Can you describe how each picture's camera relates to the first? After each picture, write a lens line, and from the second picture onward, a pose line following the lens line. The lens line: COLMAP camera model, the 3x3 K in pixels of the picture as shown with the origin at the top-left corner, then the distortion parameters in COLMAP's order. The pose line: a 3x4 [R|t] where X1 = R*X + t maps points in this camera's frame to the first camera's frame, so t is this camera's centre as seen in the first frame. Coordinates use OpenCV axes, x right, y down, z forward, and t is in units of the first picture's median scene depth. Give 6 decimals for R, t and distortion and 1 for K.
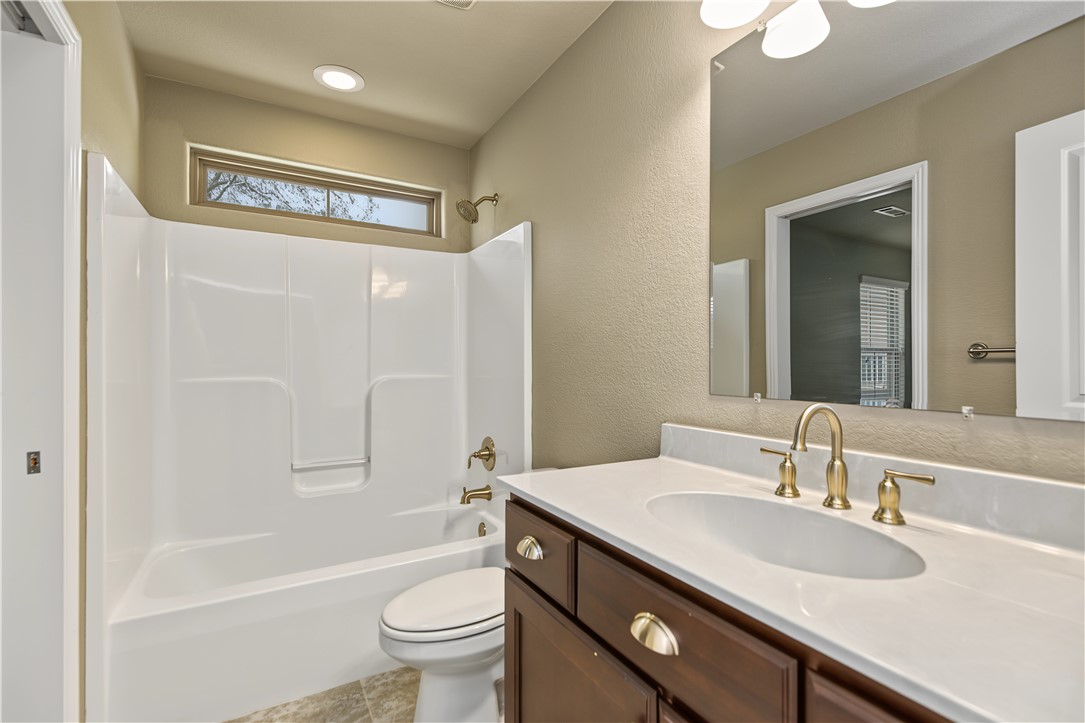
lens RADIAL K [[495.1, 0, 540.5], [0, 495.1, 363.7], [0, 0, 1]] dist [-0.000829, 0.000948]
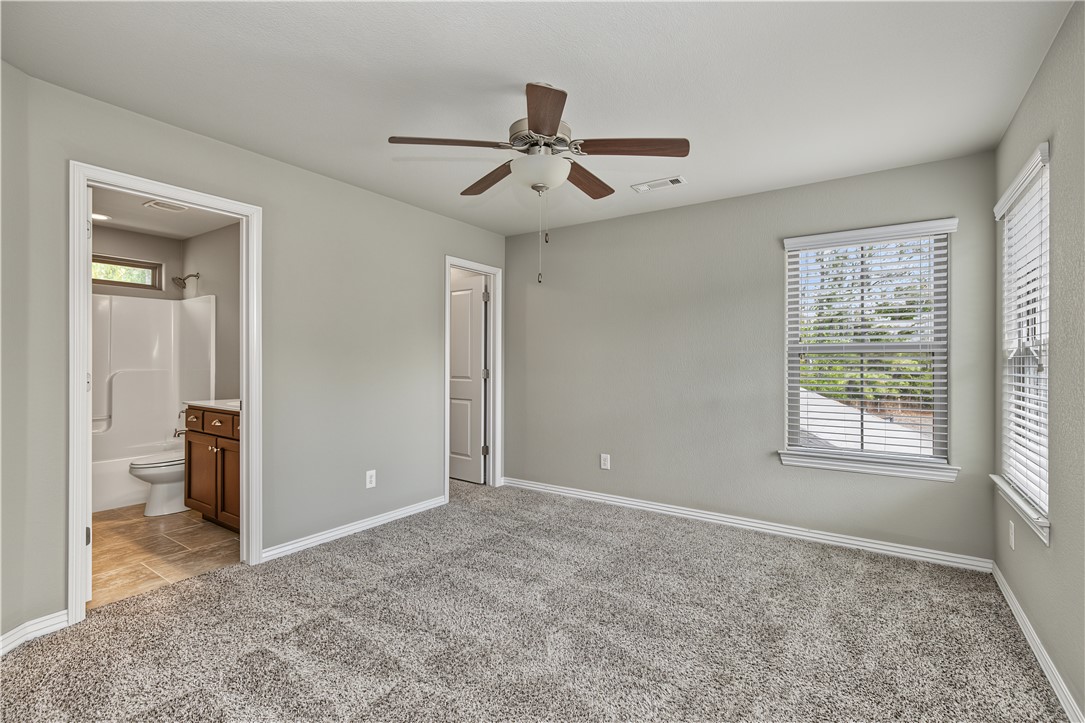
lens RADIAL K [[495.1, 0, 542.0], [0, 495.1, 359.5], [0, 0, 1]] dist [-0.000829, 0.000948]
pose [[0.902831, 0.011316, 0.429847, 0.271465], [-0.007974, 0.999922, -0.009574, -0.015721], [-0.429922, 0.005216, 0.902851, -1.189157]]
